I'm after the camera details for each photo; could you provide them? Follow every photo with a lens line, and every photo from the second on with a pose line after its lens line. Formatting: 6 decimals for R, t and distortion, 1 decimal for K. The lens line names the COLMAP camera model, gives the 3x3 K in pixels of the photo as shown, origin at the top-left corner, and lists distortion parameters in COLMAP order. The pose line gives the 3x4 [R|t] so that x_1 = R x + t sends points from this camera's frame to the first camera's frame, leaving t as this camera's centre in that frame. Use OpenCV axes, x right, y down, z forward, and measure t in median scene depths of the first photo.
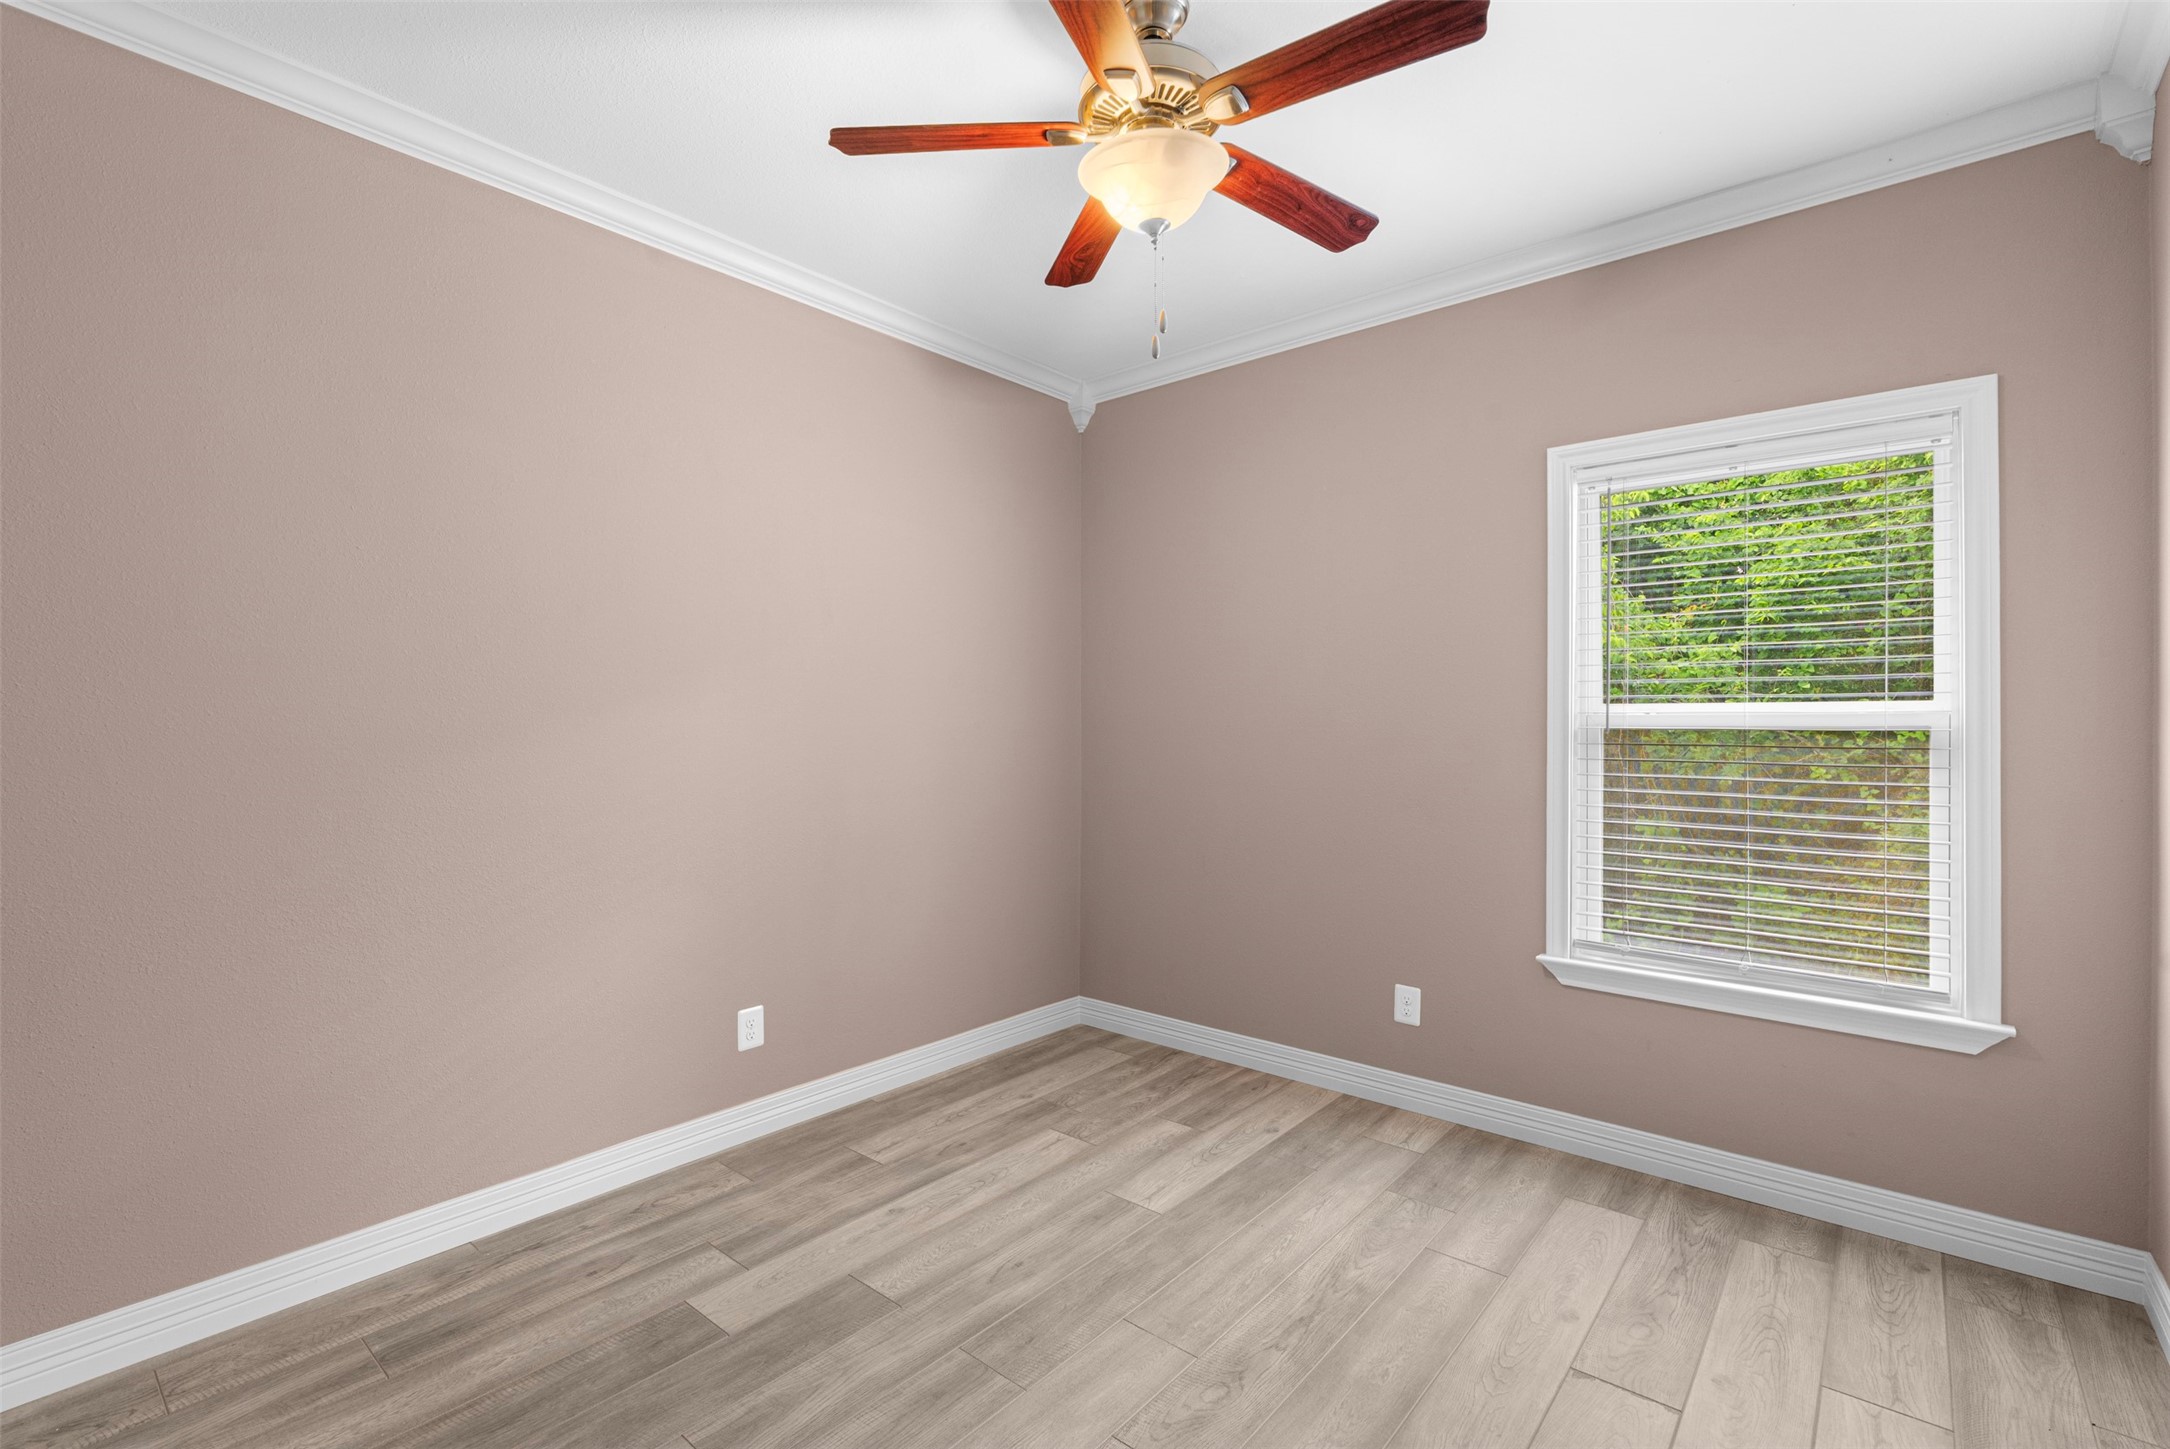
lens RADIAL K [[972.1, 0, 1107.2], [0, 972.1, 716.4], [0, 0, 1]] dist [-0.002640, 0.000236]
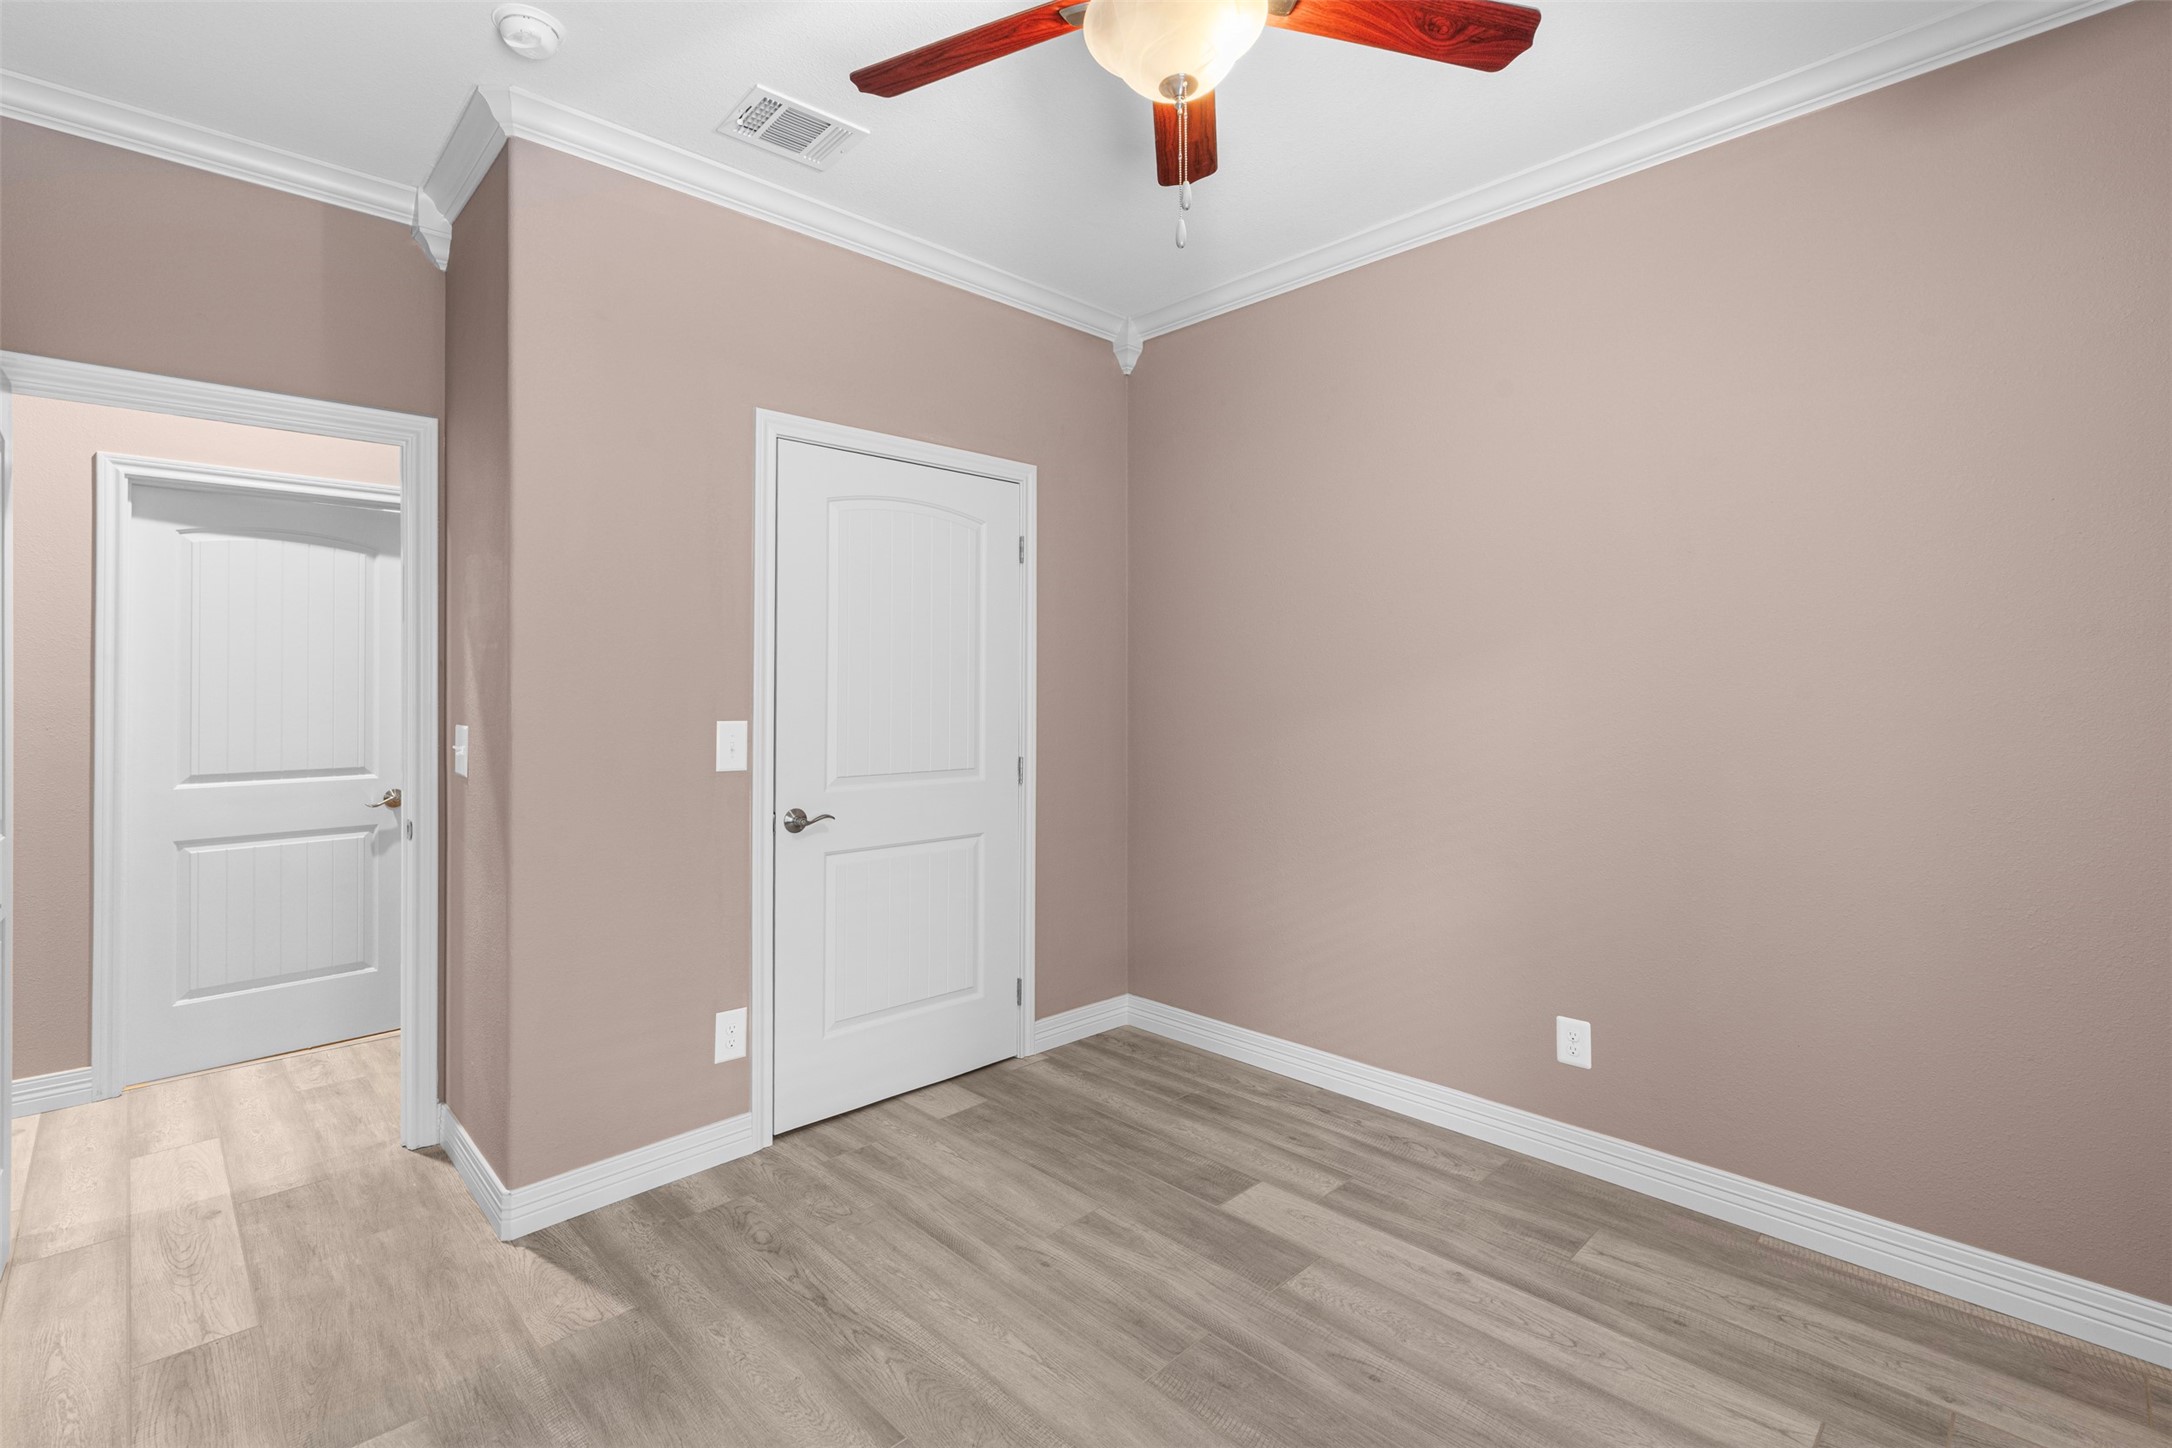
lens RADIAL K [[973.0, 0, 1096.0], [0, 973.0, 715.2], [0, 0, 1]] dist [-0.002640, 0.000236]
pose [[-0.091007, 0.019351, -0.995662, 0.675052], [-0.002375, 0.999804, 0.019649, 0.008951], [0.995847, 0.004153, -0.090943, 0.806754]]
